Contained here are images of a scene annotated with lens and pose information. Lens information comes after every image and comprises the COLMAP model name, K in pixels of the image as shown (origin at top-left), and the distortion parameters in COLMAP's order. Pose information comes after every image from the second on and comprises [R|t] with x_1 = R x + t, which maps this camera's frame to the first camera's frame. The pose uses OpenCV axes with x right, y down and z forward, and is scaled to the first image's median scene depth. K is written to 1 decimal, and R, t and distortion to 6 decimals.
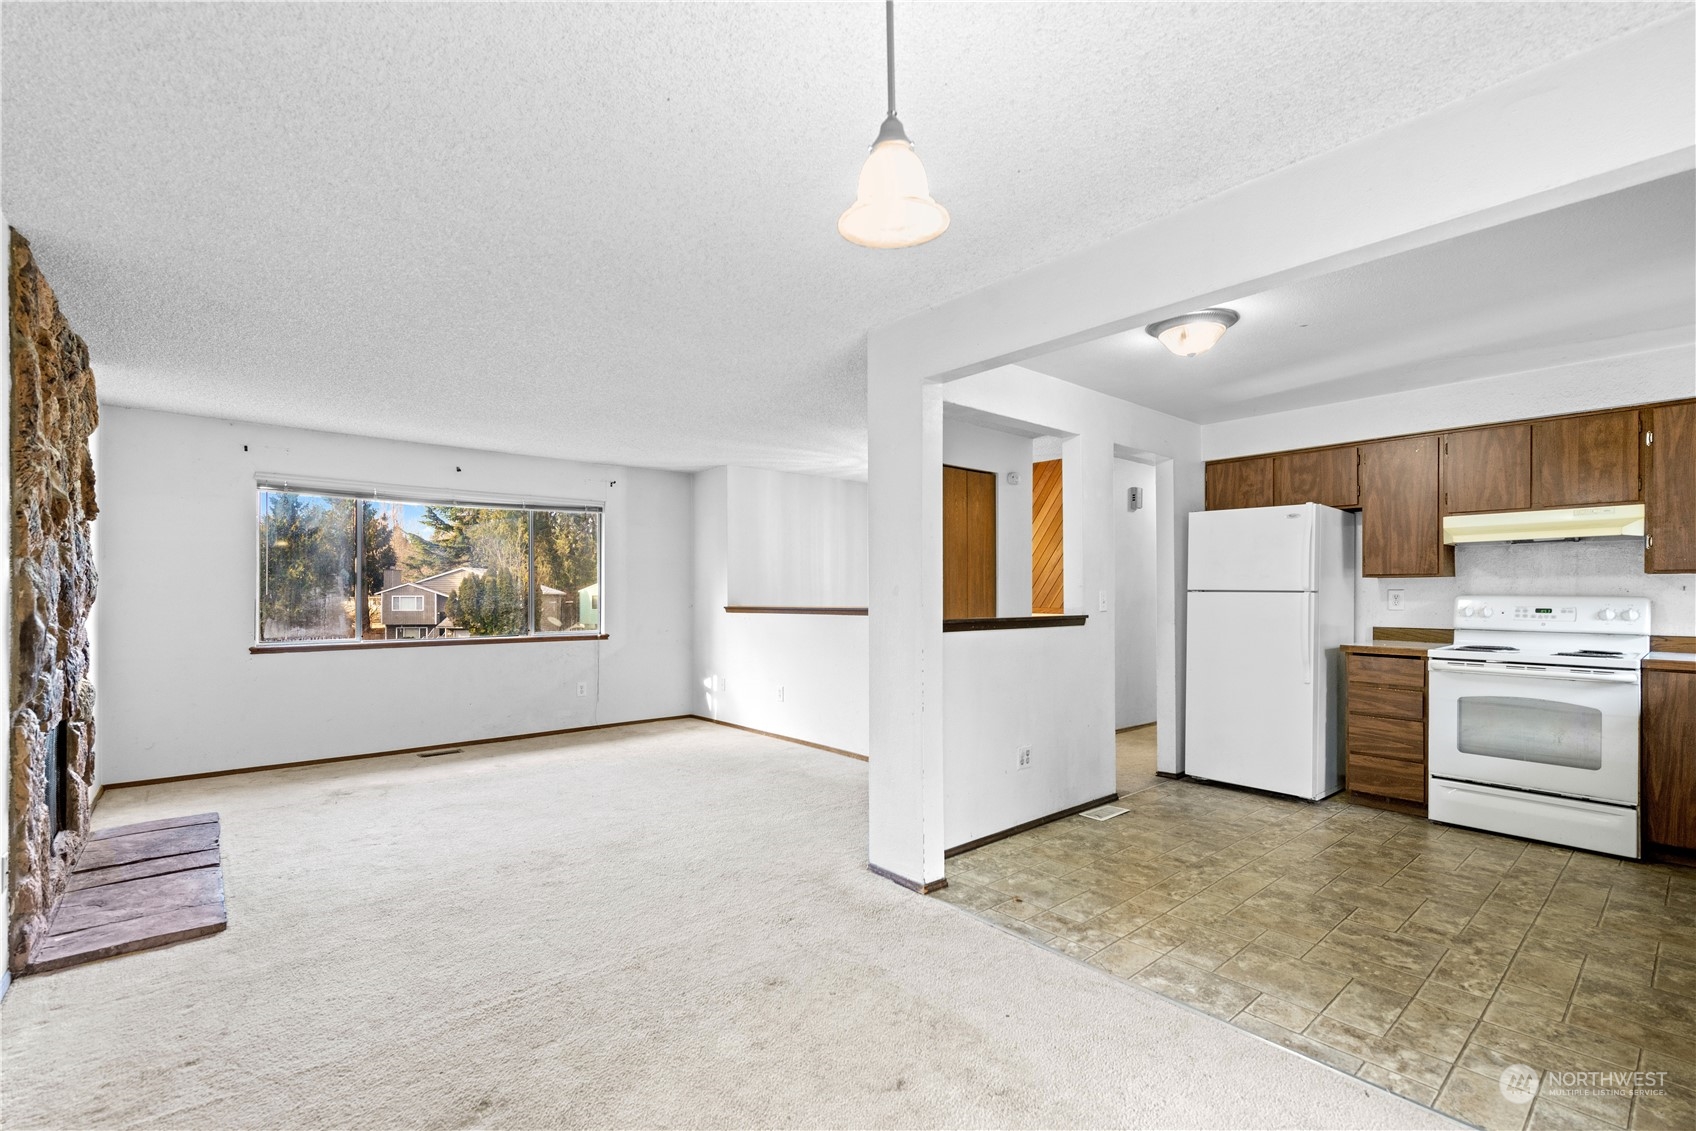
lens RADIAL K [[743.9, 0, 857.3], [0, 743.9, 600.9], [0, 0, 1]] dist [0.000406, -0.000158]
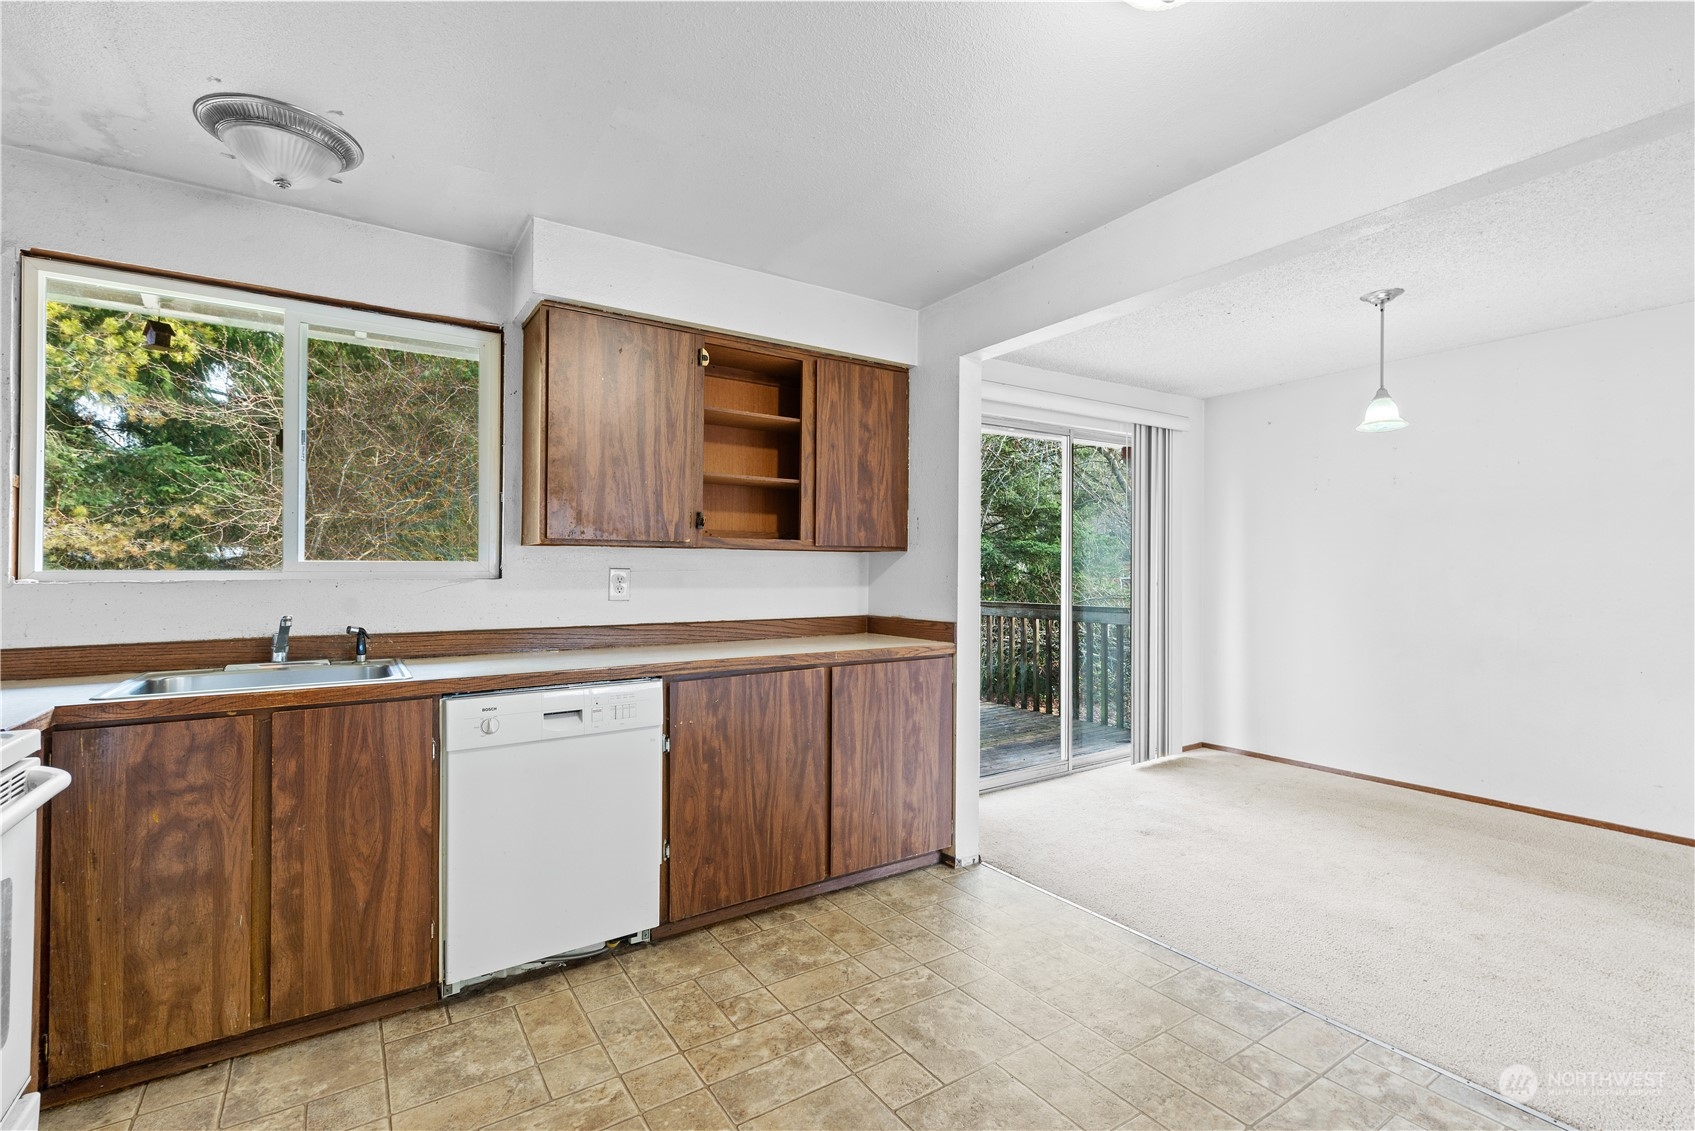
lens RADIAL K [[767.7, 0, 847.5], [0, 767.7, 565.5], [0, 0, 1]] dist [0.003523, 0.000286]
pose [[-0.990963, 0.002716, 0.134111, 0.465402], [0.003565, 0.999975, 0.006087, -0.012715], [-0.134091, 0.006510, -0.990948, 1.183936]]
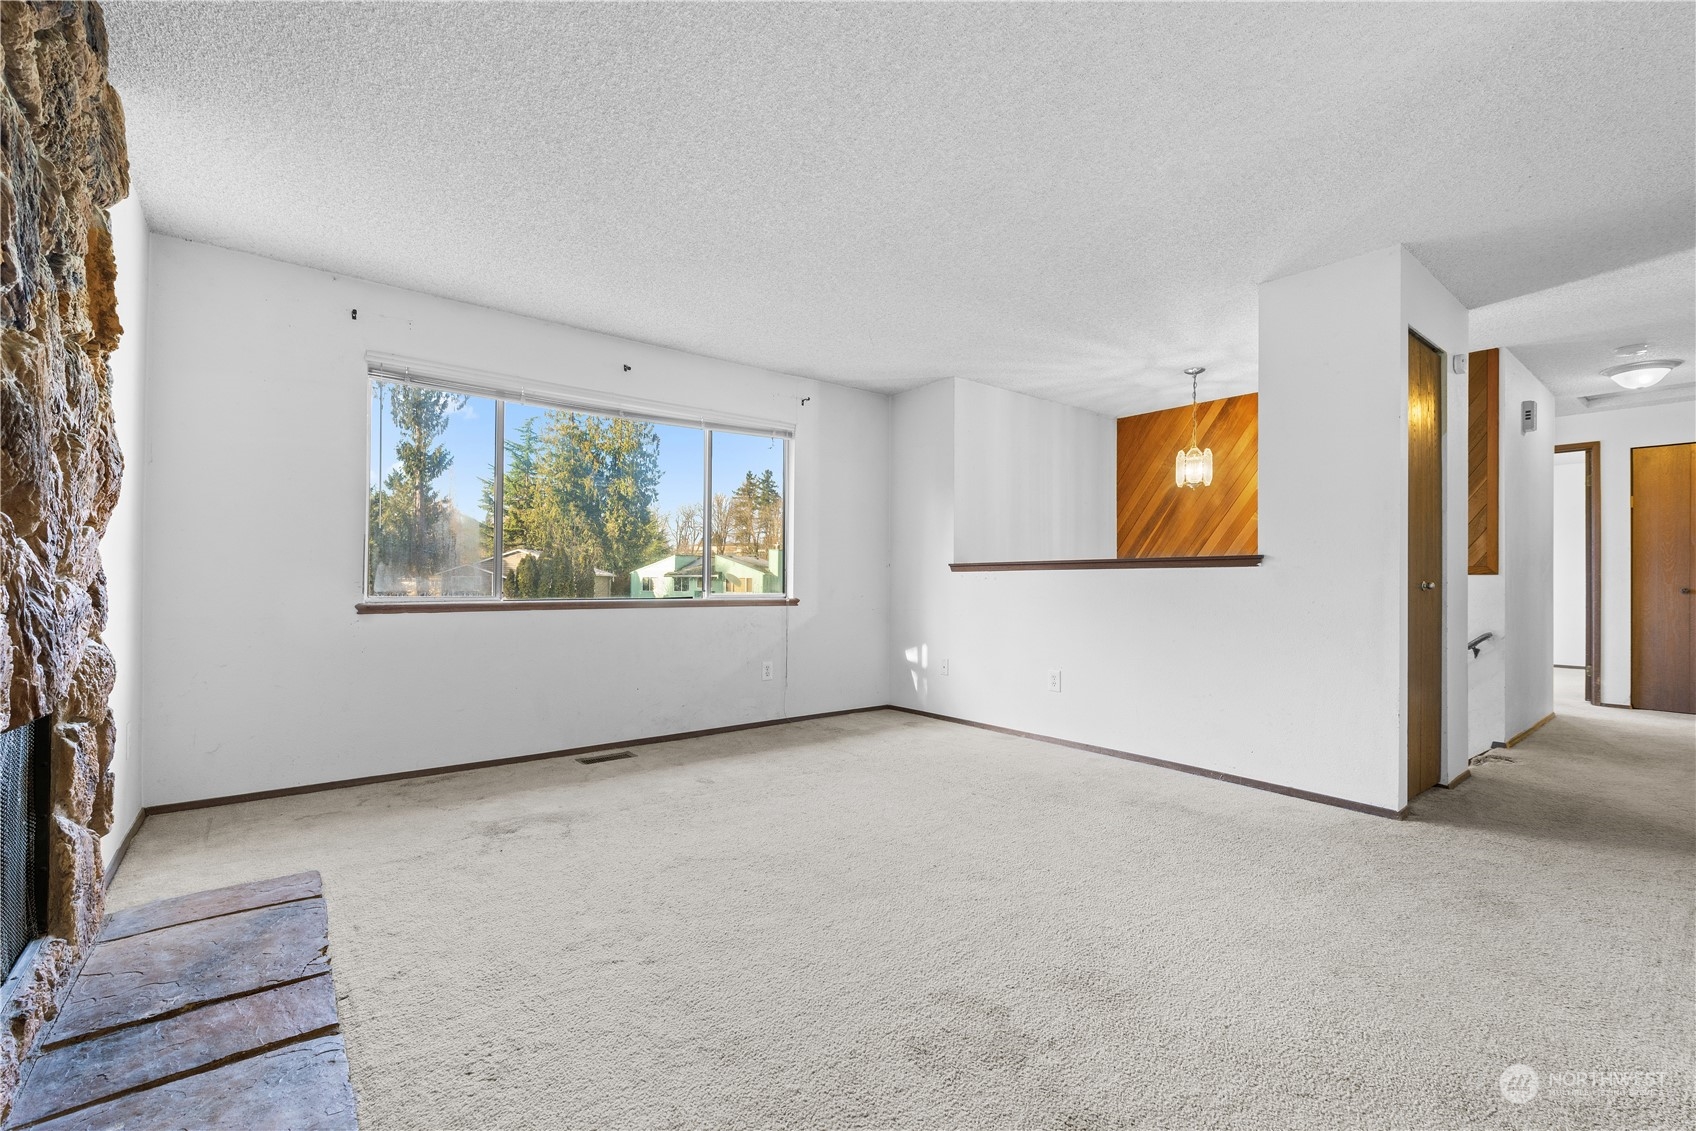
lens RADIAL K [[717.9, 0, 846.2], [0, 717.9, 584.2], [0, 0, 1]] dist [0.002007, 0.000089]
pose [[0.998749, 0.008021, -0.049356, -0.427023], [-0.008229, 0.999958, -0.004019, 0.055644], [0.049321, 0.004421, 0.998773, 0.461659]]
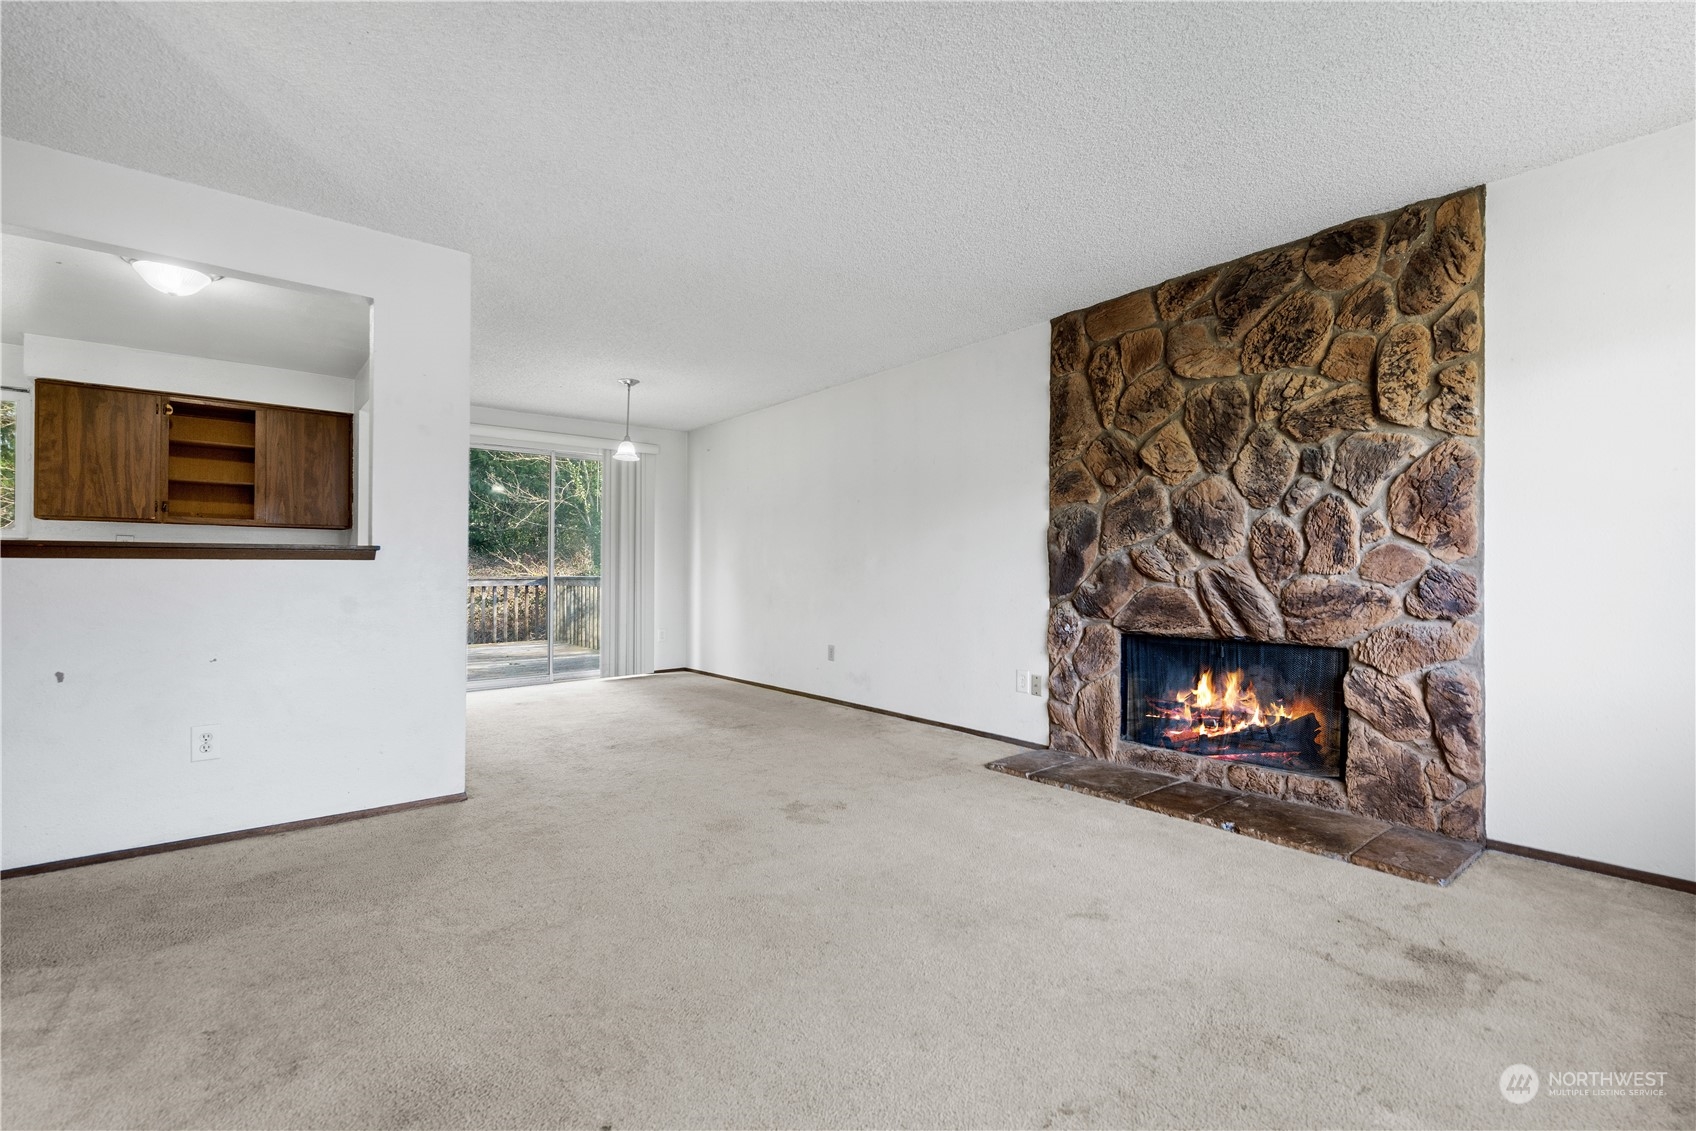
lens RADIAL K [[742.8, 0, 848.0], [0, 742.8, 565.5], [0, 0, 1]] dist [0.002459, 0.000050]
pose [[-0.999777, 0.001182, 0.021080, -0.430740], [0.001286, 0.999987, 0.004914, 0.039868], [-0.021073, 0.004940, -0.999766, 1.657428]]
